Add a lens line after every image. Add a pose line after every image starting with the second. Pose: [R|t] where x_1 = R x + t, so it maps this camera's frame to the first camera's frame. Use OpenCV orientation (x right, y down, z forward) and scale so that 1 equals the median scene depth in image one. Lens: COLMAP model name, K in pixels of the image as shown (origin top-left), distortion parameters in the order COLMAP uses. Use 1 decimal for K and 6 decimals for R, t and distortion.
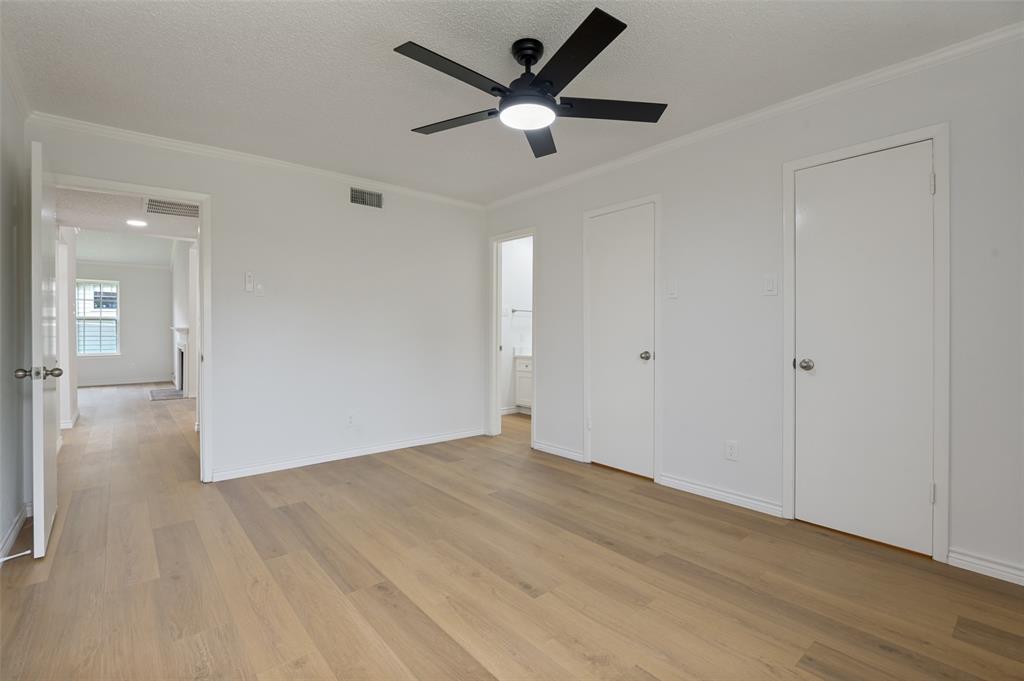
lens RADIAL K [[462.6, 0, 506.4], [0, 462.6, 333.7], [0, 0, 1]] dist [-0.007015, -0.004398]
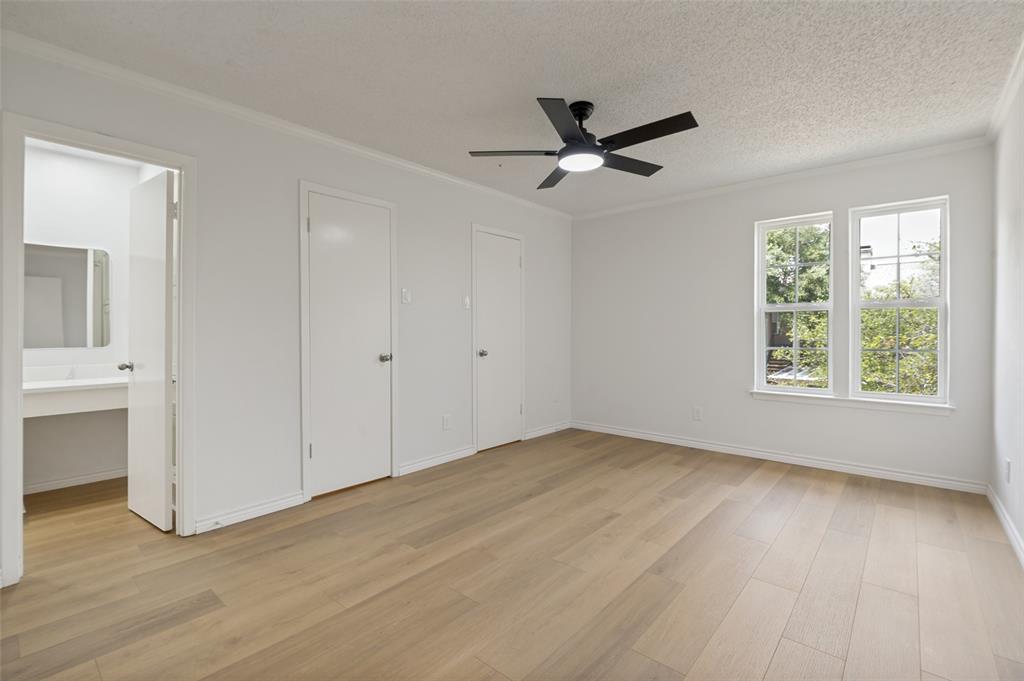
lens RADIAL K [[462.6, 0, 520.3], [0, 462.6, 334.9], [0, 0, 1]] dist [-0.007015, -0.004398]
pose [[-0.162738, -0.010044, 0.986618, -0.951238], [0.014141, 0.999822, 0.012511, -0.013346], [-0.986568, 0.015988, -0.162567, 1.109661]]
